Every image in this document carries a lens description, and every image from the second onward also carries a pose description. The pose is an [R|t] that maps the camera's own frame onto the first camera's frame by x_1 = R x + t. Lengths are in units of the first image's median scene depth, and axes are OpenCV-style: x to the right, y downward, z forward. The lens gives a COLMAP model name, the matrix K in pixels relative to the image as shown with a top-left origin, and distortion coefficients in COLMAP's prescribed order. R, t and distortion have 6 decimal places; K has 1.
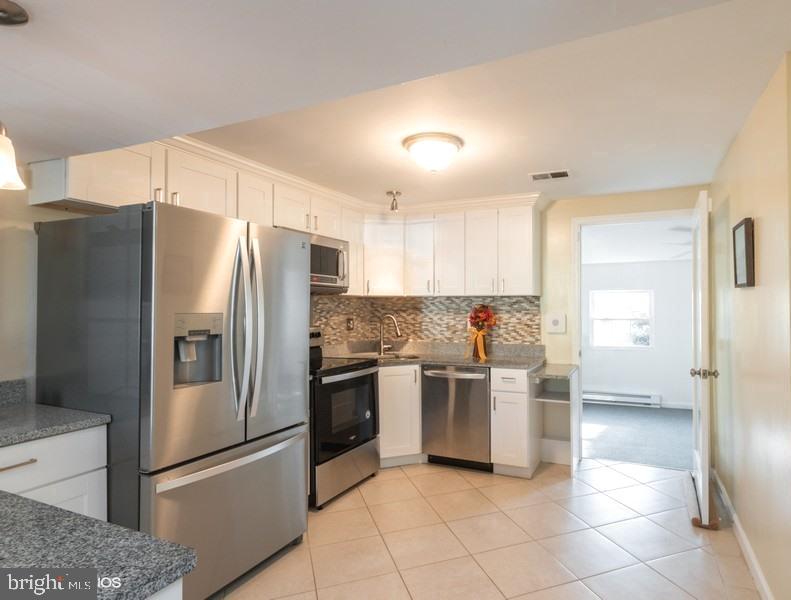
lens RADIAL K [[436.4, 0, 454.4], [0, 436.4, 306.5], [0, 0, 1]] dist [-0.004392, -0.002581]
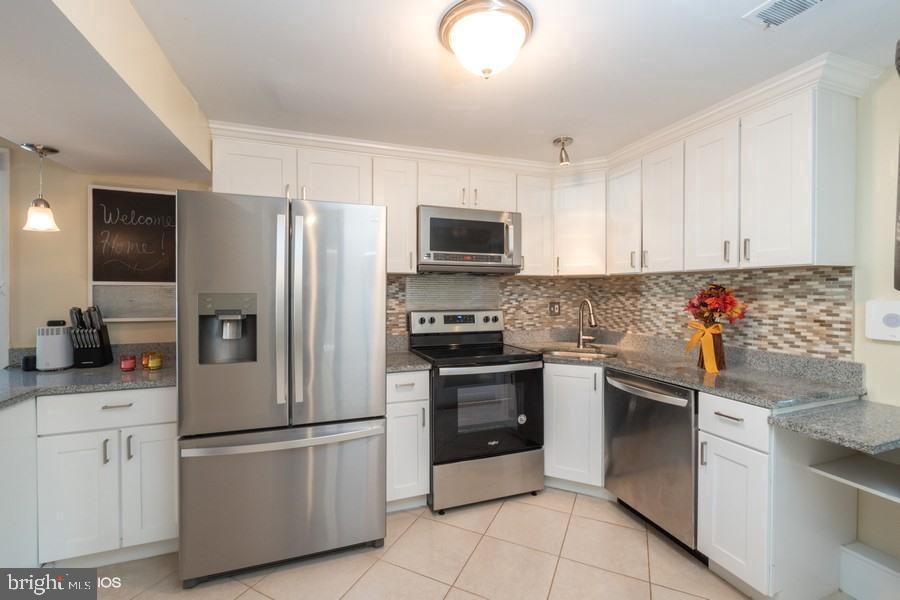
lens RADIAL K [[382.3, 0, 452.8], [0, 382.3, 297.3], [0, 0, 1]] dist [-0.001103, 0.000430]
pose [[0.682619, 0.012324, -0.730671, 0.208652], [0.000781, 0.999845, 0.017594, 0.004245], [0.730774, -0.012580, 0.682503, 0.364730]]
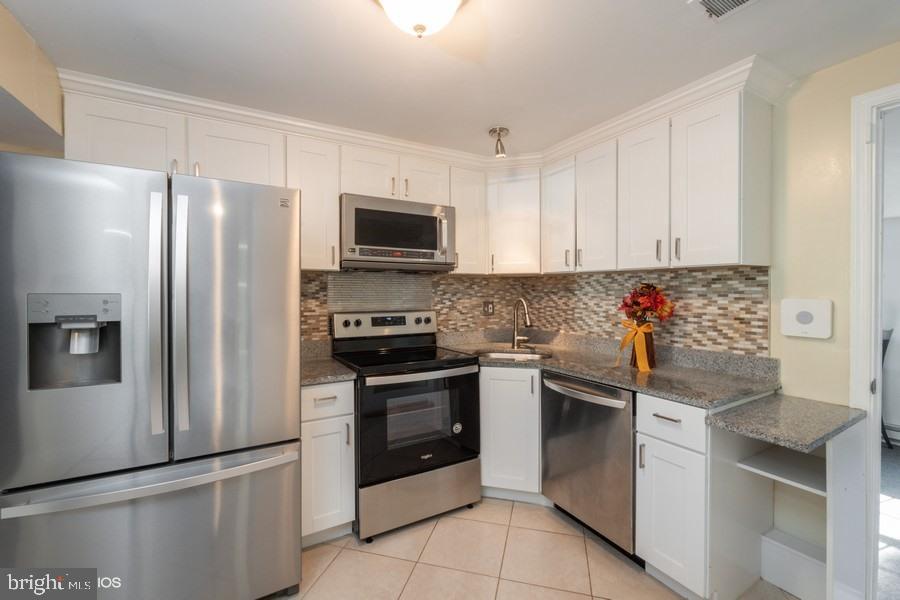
lens RADIAL K [[382.3, 0, 451.0], [0, 382.3, 296.6], [0, 0, 1]] dist [-0.001103, 0.000430]
pose [[0.800785, 0.009309, -0.598880, 0.169327], [0.001729, 0.999839, 0.017853, 0.004364], [0.598950, -0.015332, 0.800640, 0.404229]]
